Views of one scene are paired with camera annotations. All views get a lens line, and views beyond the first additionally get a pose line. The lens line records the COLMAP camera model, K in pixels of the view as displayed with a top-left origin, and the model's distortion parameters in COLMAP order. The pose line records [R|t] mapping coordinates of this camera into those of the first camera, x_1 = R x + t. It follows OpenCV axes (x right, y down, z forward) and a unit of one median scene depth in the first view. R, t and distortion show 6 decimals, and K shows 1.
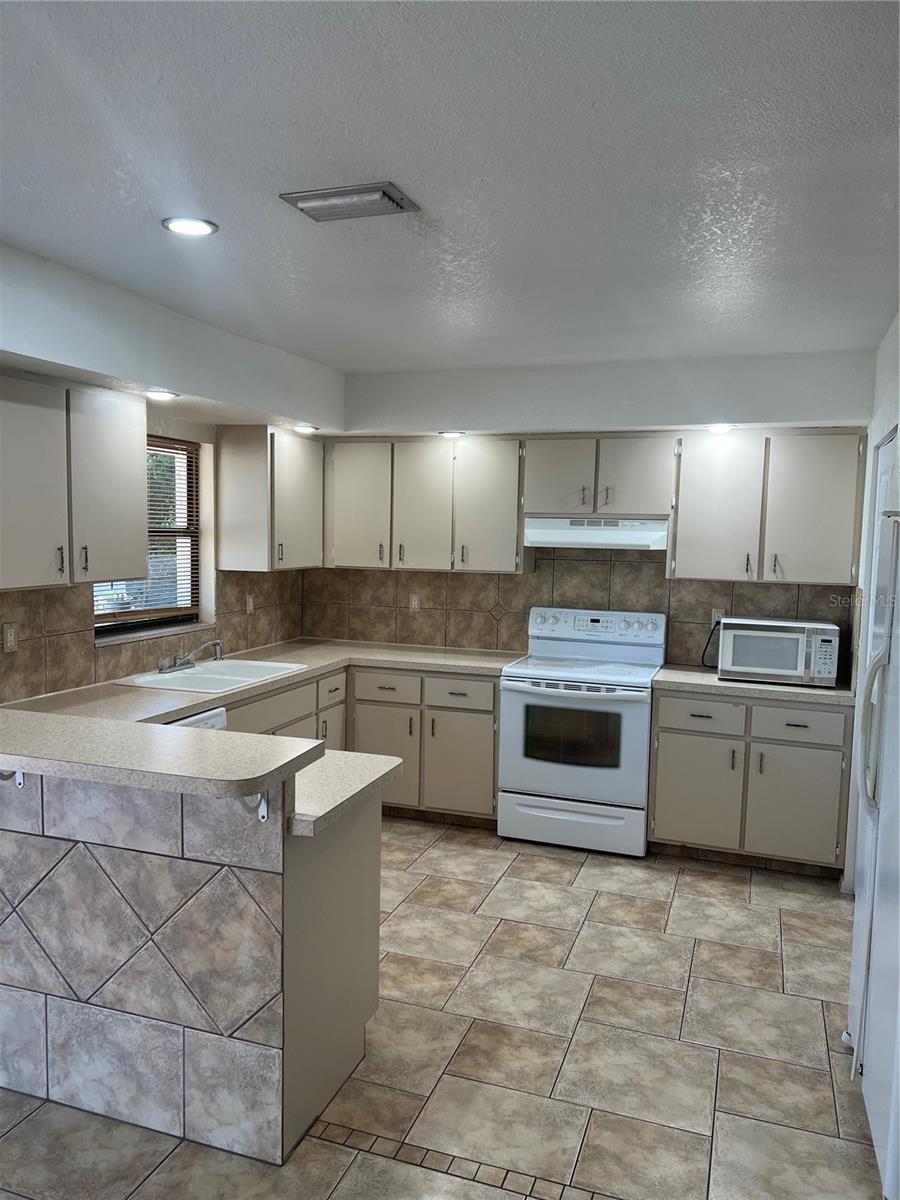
lens RADIAL K [[899.3, 0, 454.1], [0, 899.3, 596.8], [0, 0, 1]] dist [0.059448, -0.059343]
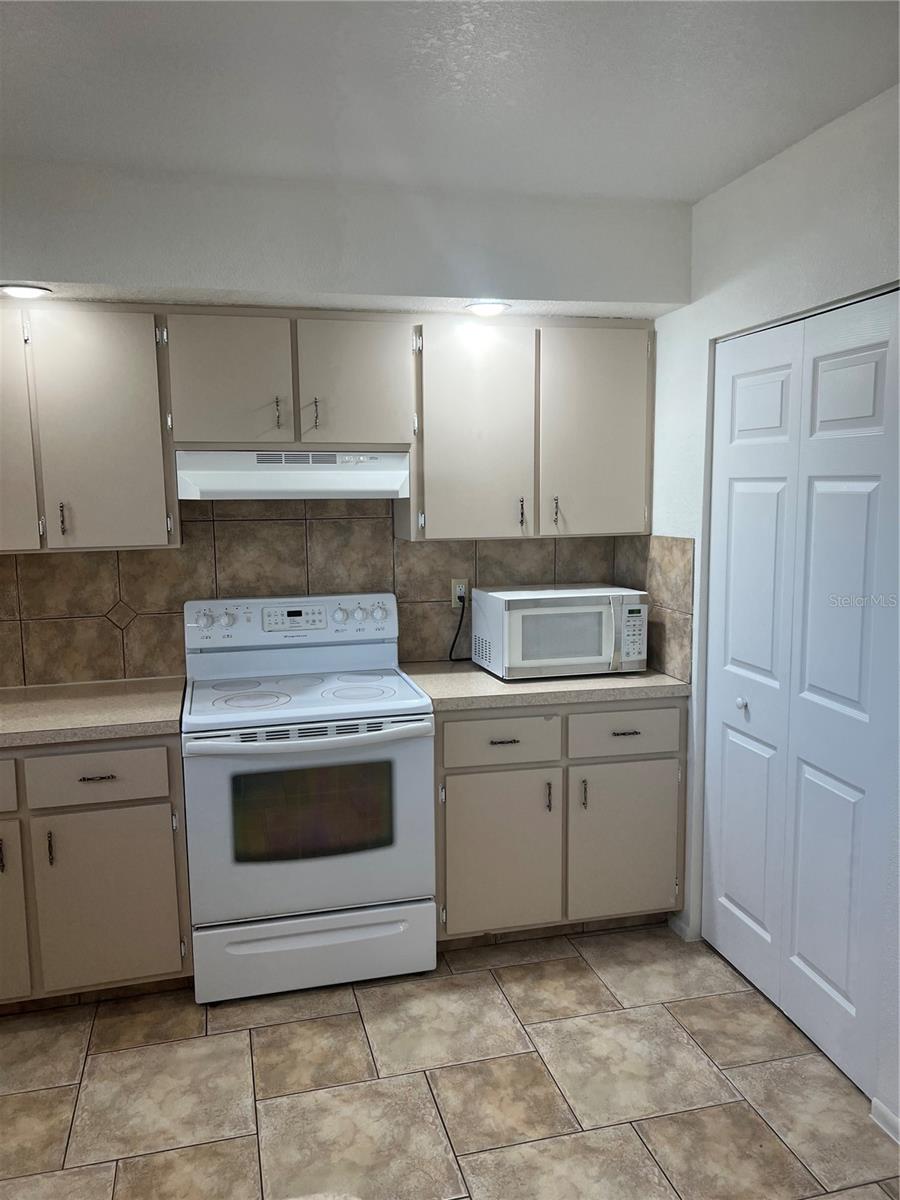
lens RADIAL K [[899.3, 0, 447.5], [0, 899.3, 606.1], [0, 0, 1]] dist [0.059448, -0.059343]
pose [[0.835635, -0.104028, 0.539344, -0.110158], [0.071986, 0.994174, 0.080223, -0.025219], [-0.544547, -0.028212, 0.838256, 0.453803]]
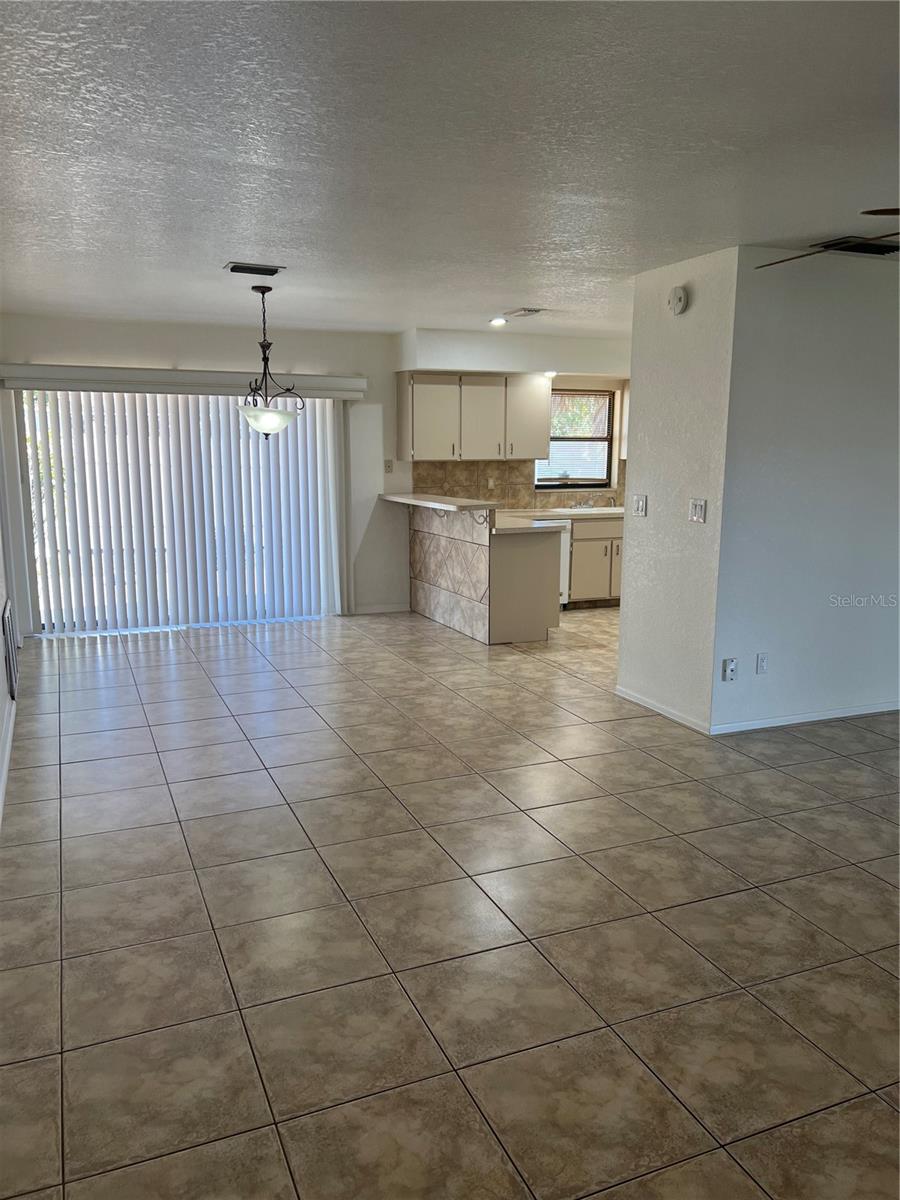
lens RADIAL K [[899.3, 0, 449.7], [0, 899.3, 596.9], [0, 0, 1]] dist [0.059448, -0.059343]
pose [[0.672350, 0.100820, -0.733335, 0.973965], [-0.043131, 0.994334, 0.097159, 0.094077], [0.738976, -0.033695, 0.672889, -0.559235]]
